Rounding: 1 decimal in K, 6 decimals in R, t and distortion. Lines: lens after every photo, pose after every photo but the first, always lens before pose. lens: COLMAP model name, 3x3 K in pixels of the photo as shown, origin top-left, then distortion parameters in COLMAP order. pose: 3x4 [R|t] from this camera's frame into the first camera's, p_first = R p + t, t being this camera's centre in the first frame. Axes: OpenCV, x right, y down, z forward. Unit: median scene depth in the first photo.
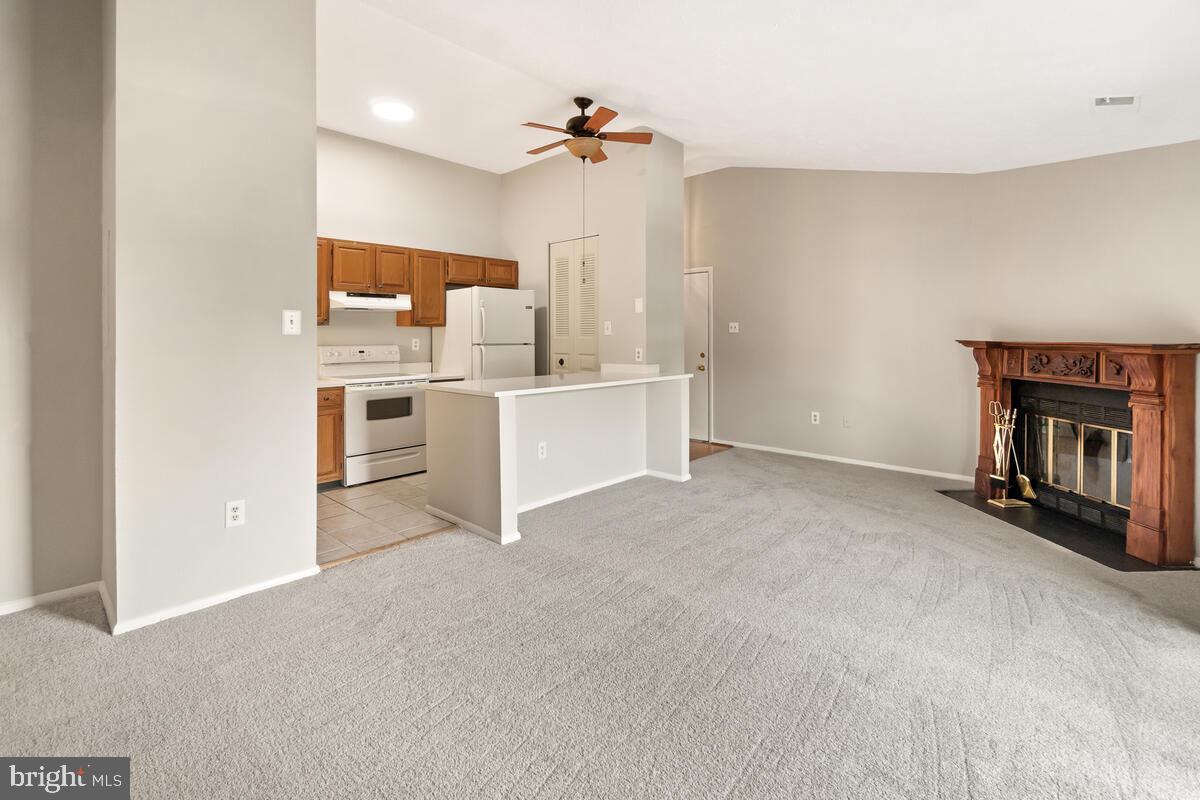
lens RADIAL K [[535.2, 0, 599.9], [0, 535.2, 338.8], [0, 0, 1]] dist [-0.007782, -0.001567]
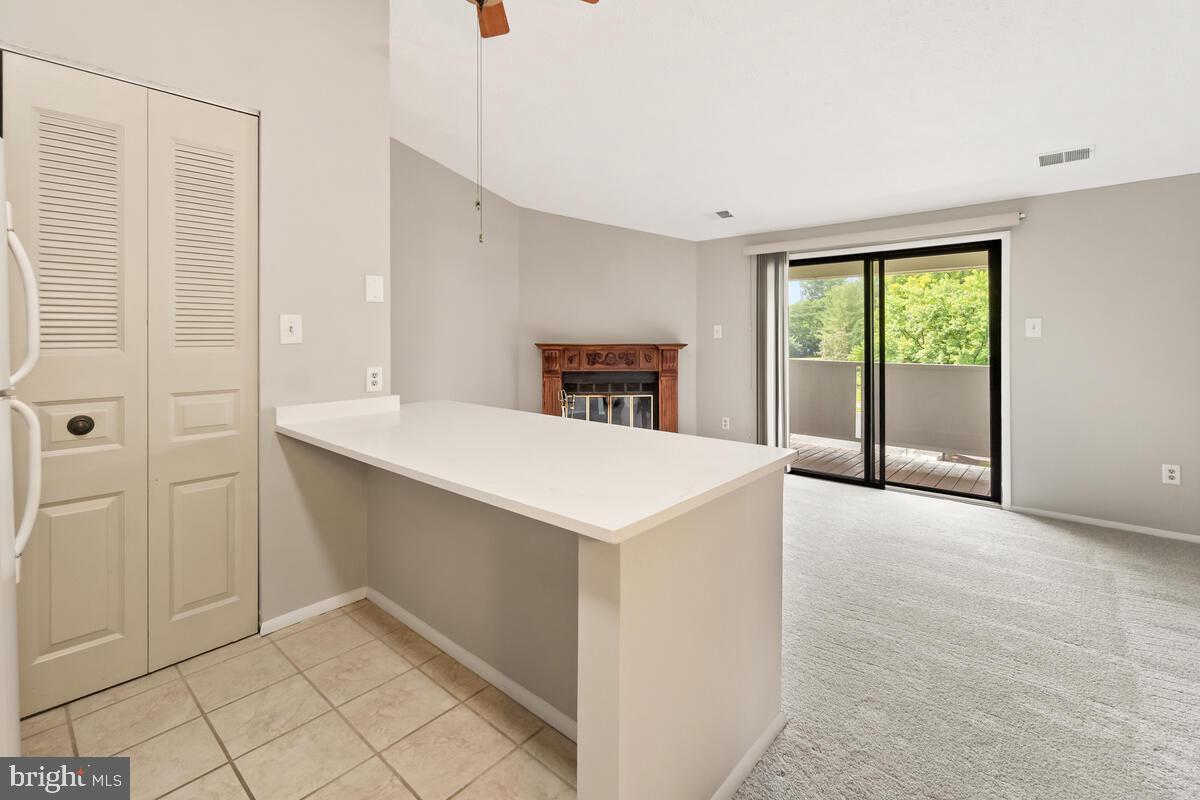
lens RADIAL K [[535.2, 0, 593.6], [0, 535.2, 338.3], [0, 0, 1]] dist [-0.007782, -0.001567]
pose [[-0.009740, -0.006731, 0.999930, -0.576797], [0.005283, 0.999963, 0.006782, -0.017376], [-0.999939, 0.005348, -0.009704, 0.943598]]
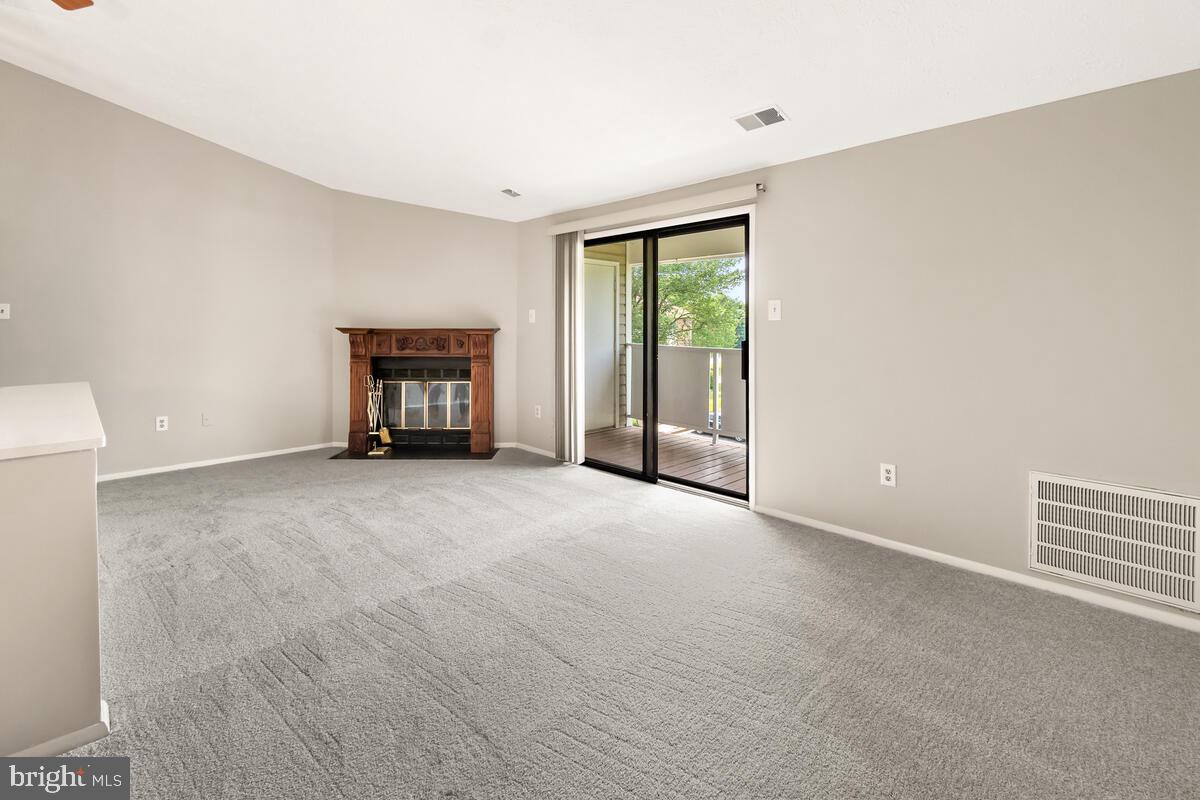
lens RADIAL K [[535.2, 0, 598.0], [0, 535.2, 326.1], [0, 0, 1]] dist [-0.007782, -0.001567]
pose [[0.051822, -0.008683, 0.998619, -0.515705], [0.005544, 0.999949, 0.008407, -0.008171], [-0.998641, 0.005101, 0.051867, 0.387540]]
